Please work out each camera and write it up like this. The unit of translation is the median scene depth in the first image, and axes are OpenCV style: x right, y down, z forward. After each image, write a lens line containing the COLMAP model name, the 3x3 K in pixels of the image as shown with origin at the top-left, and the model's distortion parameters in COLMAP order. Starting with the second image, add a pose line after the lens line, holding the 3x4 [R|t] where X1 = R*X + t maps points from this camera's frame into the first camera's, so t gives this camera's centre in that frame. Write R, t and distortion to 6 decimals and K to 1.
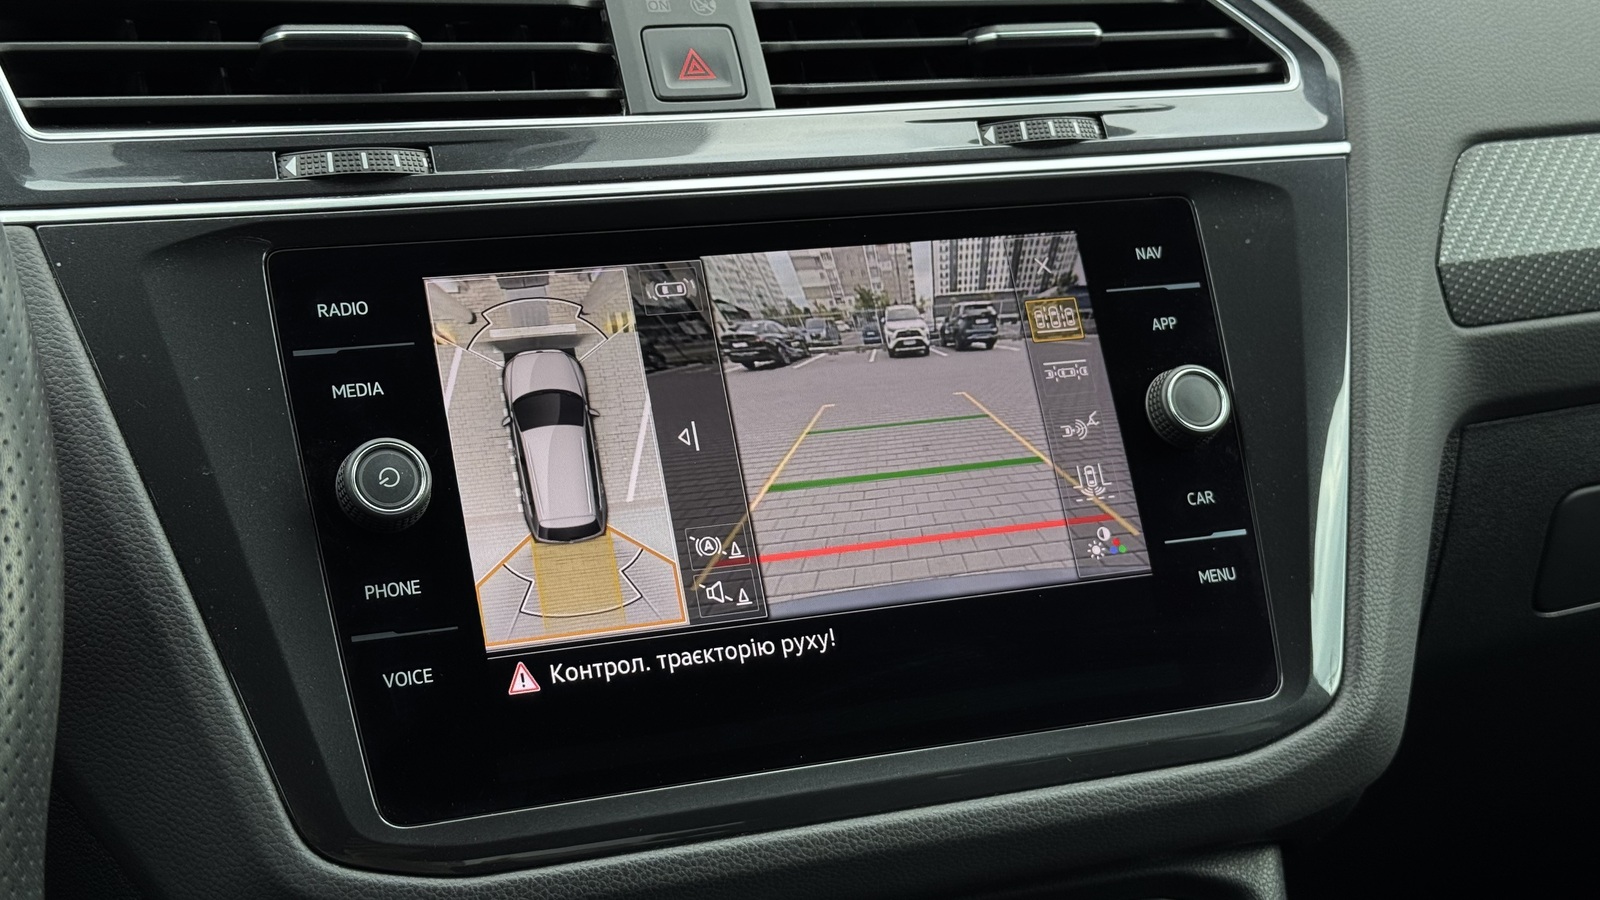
lens RADIAL K [[2288.4, 0, 809.2], [0, 2288.4, 457.9], [0, 0, 1]] dist [0.098254, 0.000000]
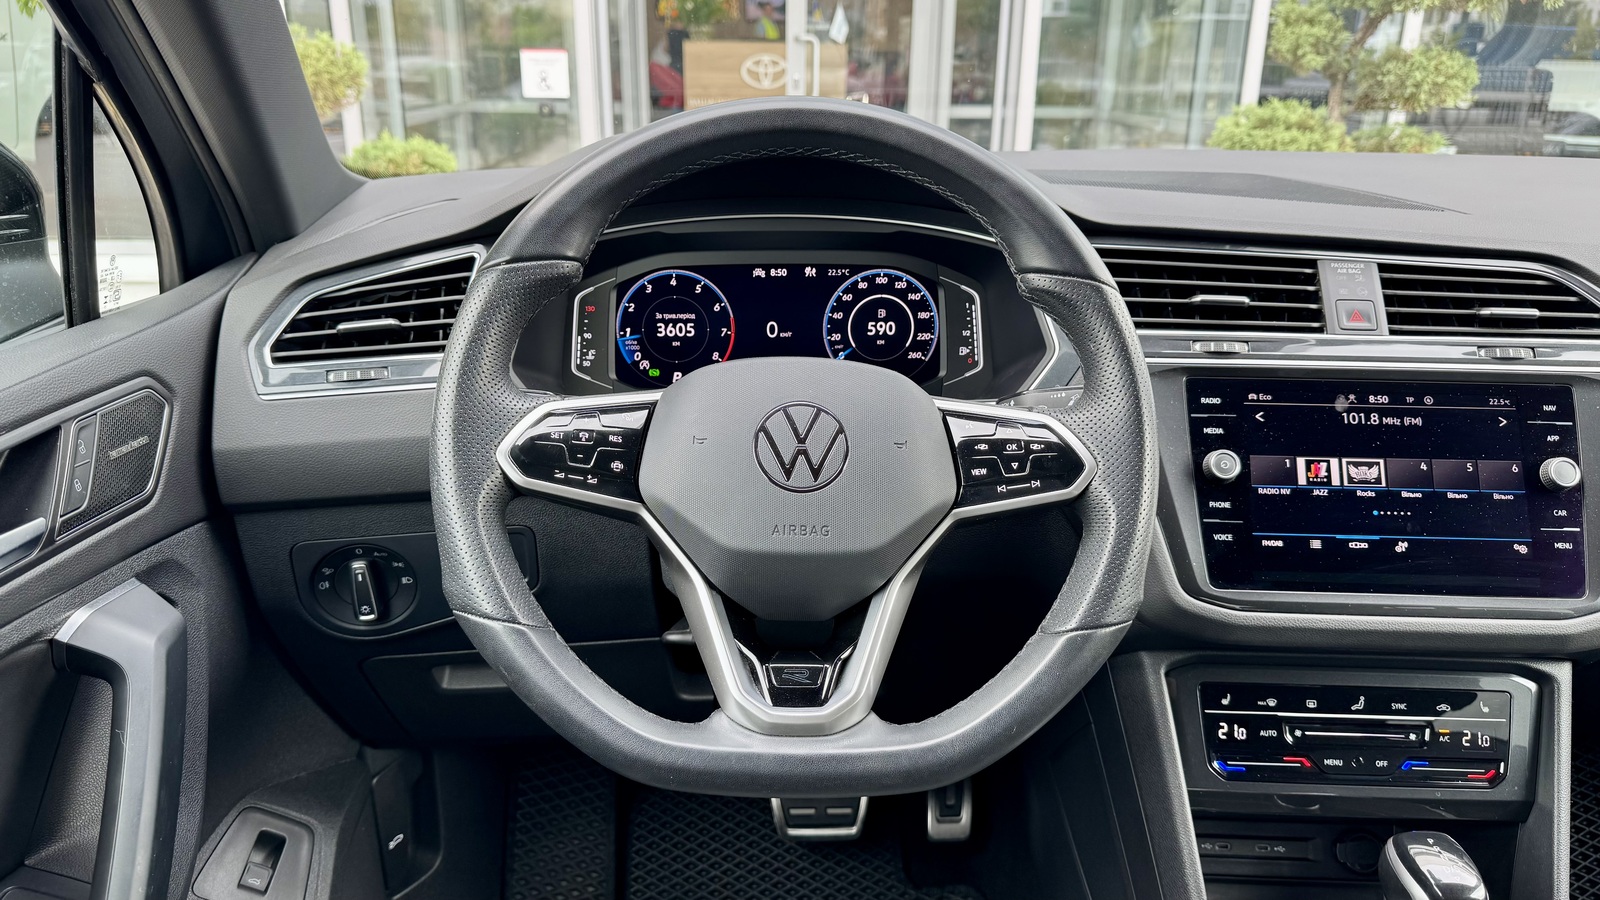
lens RADIAL K [[1146.1, 0, 804.0], [0, 1146.1, 461.8], [0, 0, 1]] dist [0.034716, -0.046136]
pose [[0.924639, 0.129533, -0.358139, -0.145871], [-0.114676, 0.991434, 0.062517, -0.021604], [0.363169, -0.016736, 0.931573, -0.443049]]
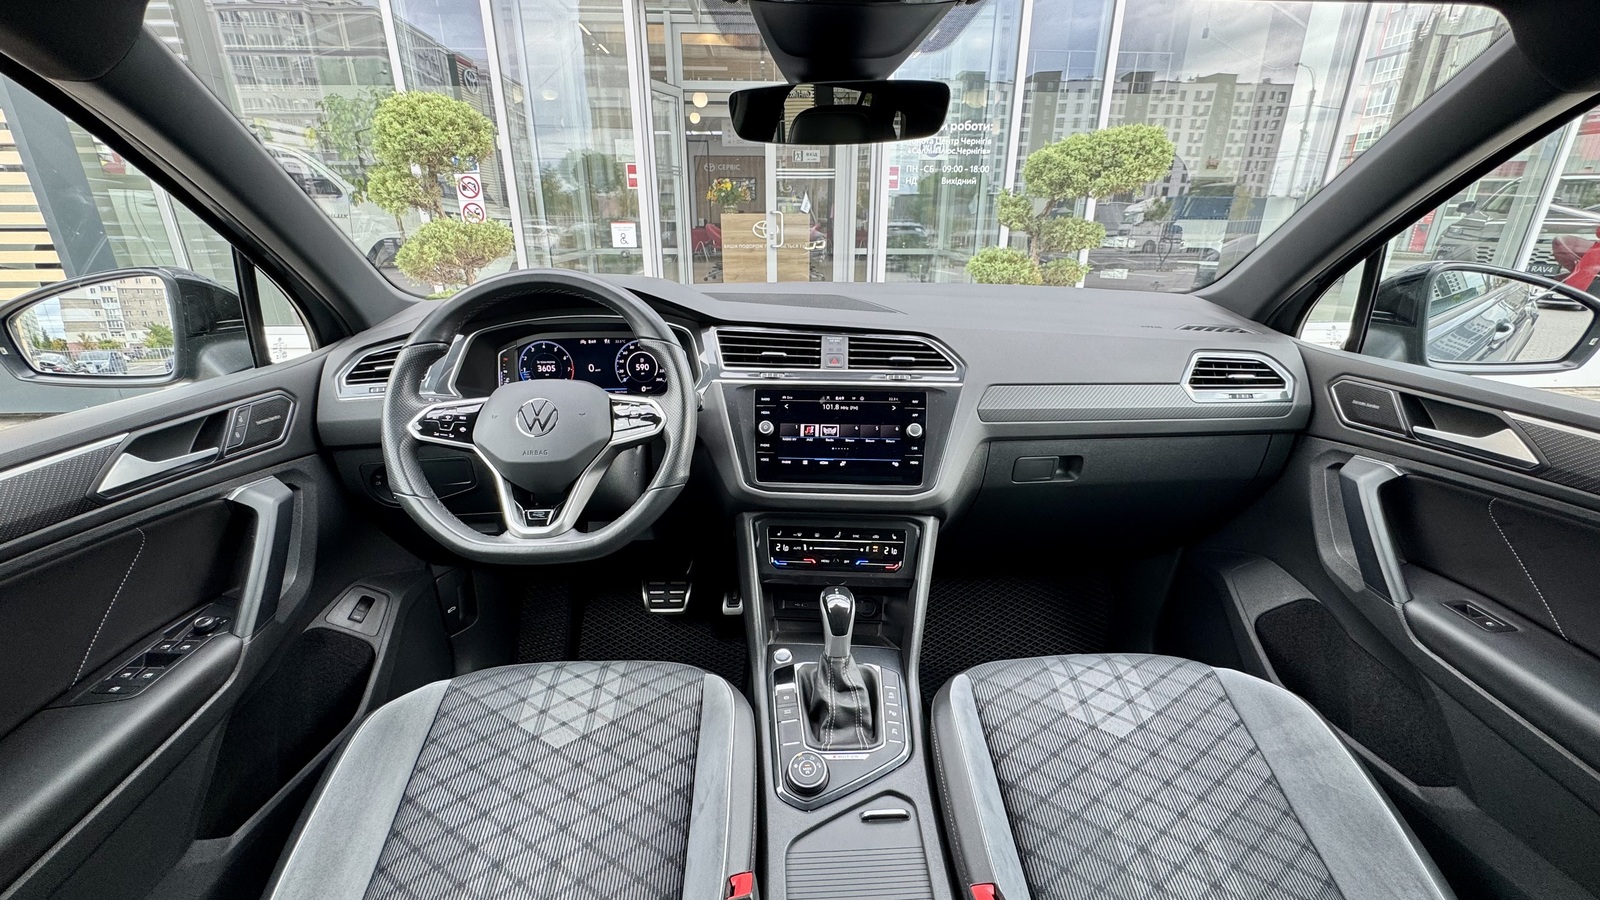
lens RADIAL K [[657.0, 0, 804.1], [0, 657.0, 444.6], [0, 0, 1]] dist [0.001630, 0.000031]
pose [[0.919276, 0.128926, -0.371900, 0.542905], [-0.110195, 0.991350, 0.071284, -0.078016], [0.377874, -0.024548, 0.925532, -0.572645]]
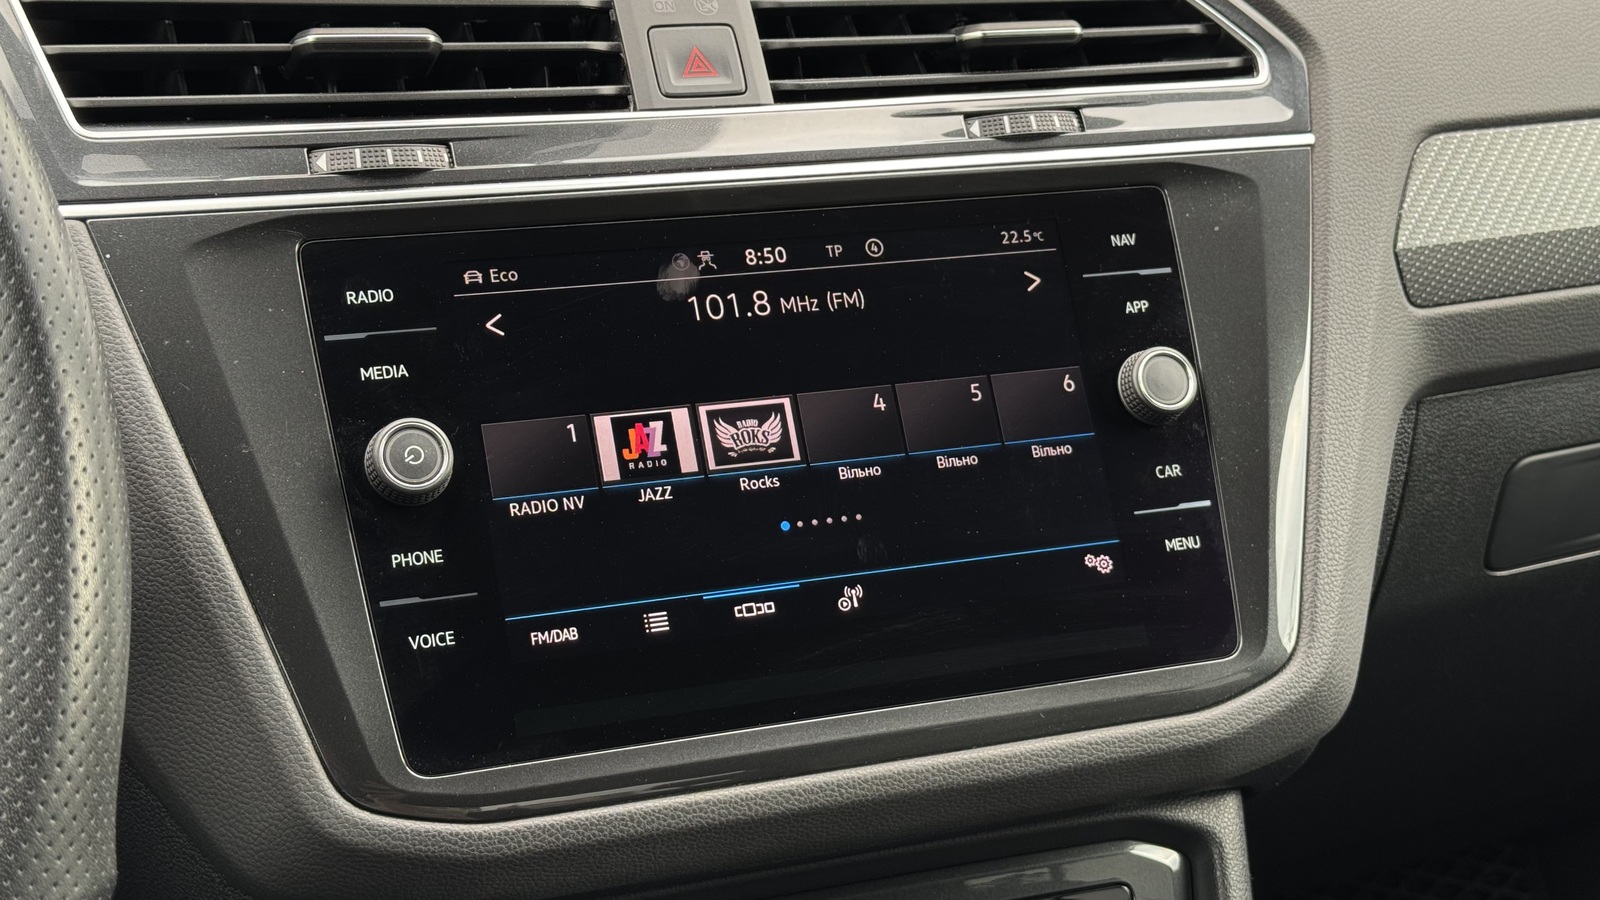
lens RADIAL K [[2288.4, 0, 811.8], [0, 2288.4, 457.5], [0, 0, 1]] dist [0.098254, 0.000000]
pose [[0.999983, 0.005644, 0.001474, 0.002516], [-0.005694, 0.999320, 0.036439, -0.028852], [-0.001267, -0.036447, 0.999335, -0.075228]]
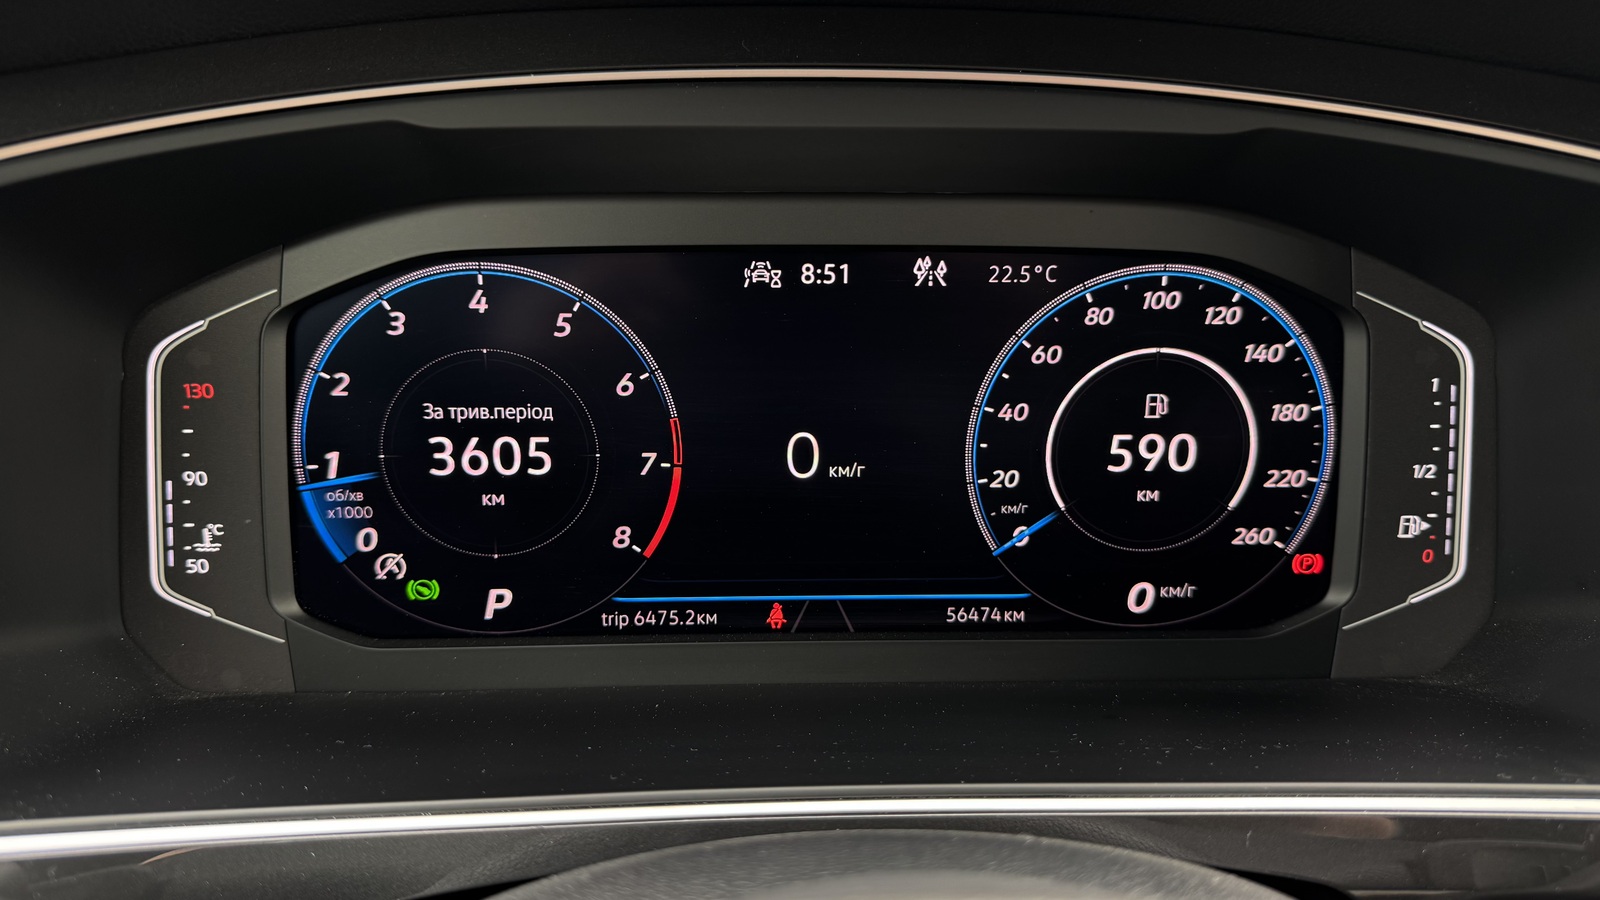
lens RADIAL K [[1146.1, 0, 797.7], [0, 1146.1, 448.6], [0, 0, 1]] dist [0.034716, -0.046136]
pose [[0.913368, 0.145963, -0.380070, -0.569076], [-0.124739, 0.988956, 0.080033, -0.134669], [0.387555, -0.025690, 0.921489, 0.511563]]
